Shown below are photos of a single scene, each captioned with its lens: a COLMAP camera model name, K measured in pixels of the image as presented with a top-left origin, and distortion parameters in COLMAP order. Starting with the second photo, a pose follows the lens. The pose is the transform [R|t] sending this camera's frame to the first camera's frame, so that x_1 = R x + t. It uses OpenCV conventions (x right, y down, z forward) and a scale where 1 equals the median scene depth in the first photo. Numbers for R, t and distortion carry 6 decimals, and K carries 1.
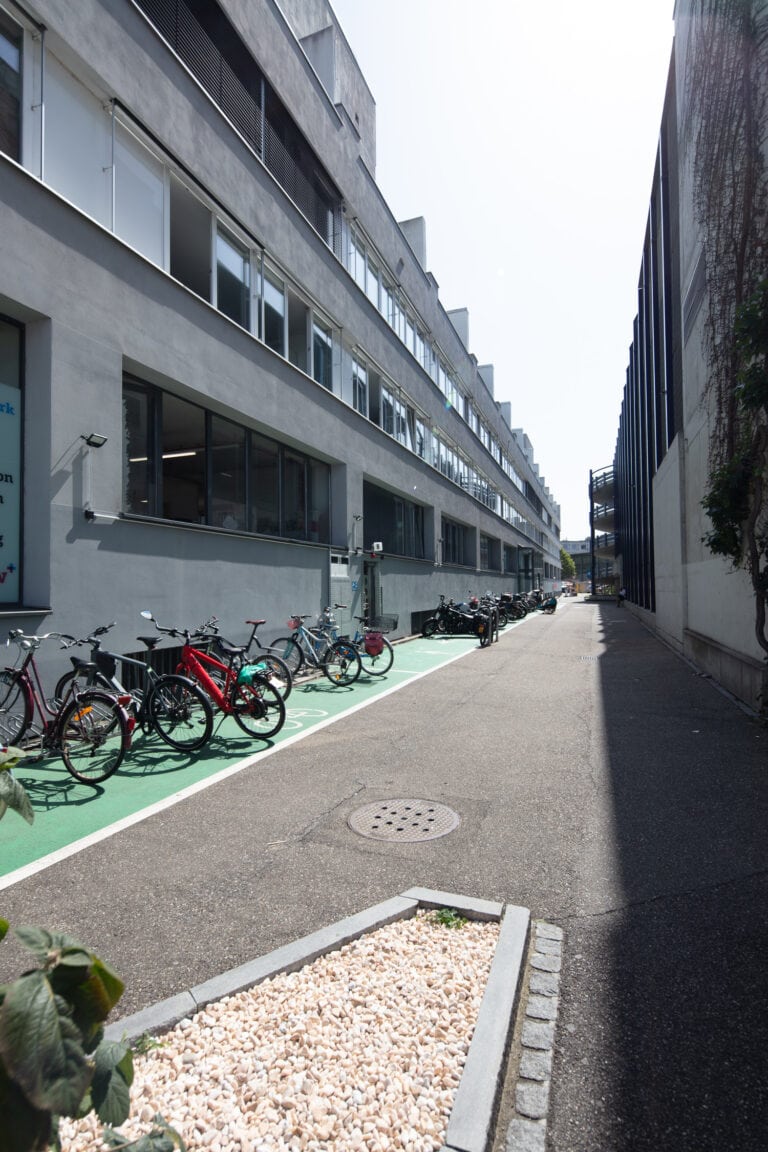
lens RADIAL K [[555.9, 0, 380.9], [0, 555.9, 574.8], [0, 0, 1]] dist [0.004783, -0.004981]
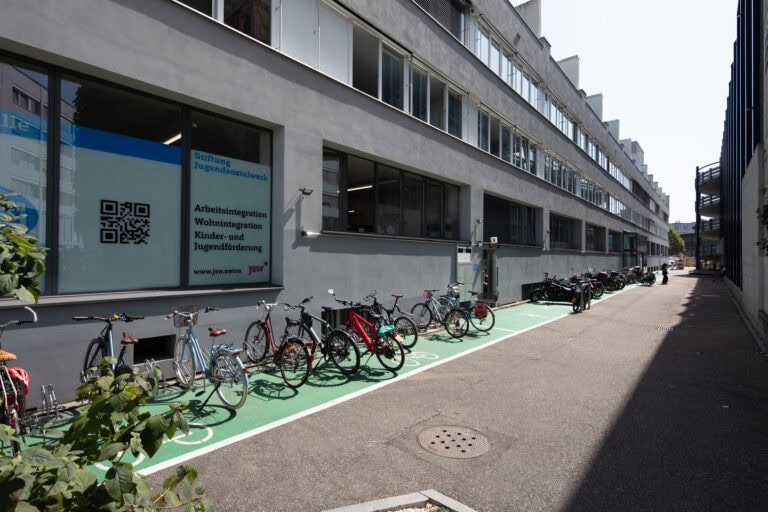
lens RADIAL K [[370.6, 0, 381.3], [0, 370.6, 255.5], [0, 0, 1]] dist [0.004783, -0.004981]
pose [[0.938218, 0.014278, -0.345751, 0.078073], [-0.007416, 0.999749, 0.021161, -0.041094], [0.345966, -0.017290, 0.938088, -0.019421]]
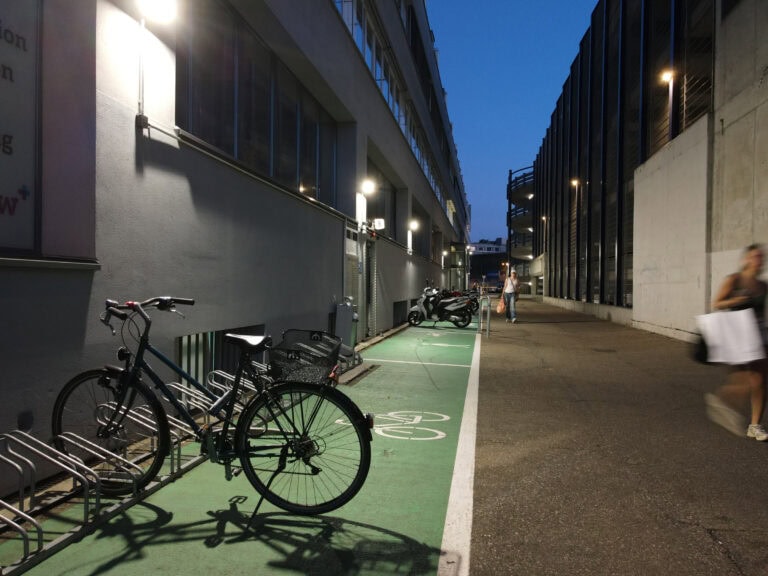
lens RADIAL K [[563.7, 0, 384.0], [0, 563.7, 288.0], [0, 0, 1]] dist [0.024589, 0.000912]
pose [[0.981730, 0.020998, 0.189115, -0.238526], [-0.026029, 0.999369, 0.024162, 0.040871], [-0.188489, -0.028643, 0.981658, 0.187784]]
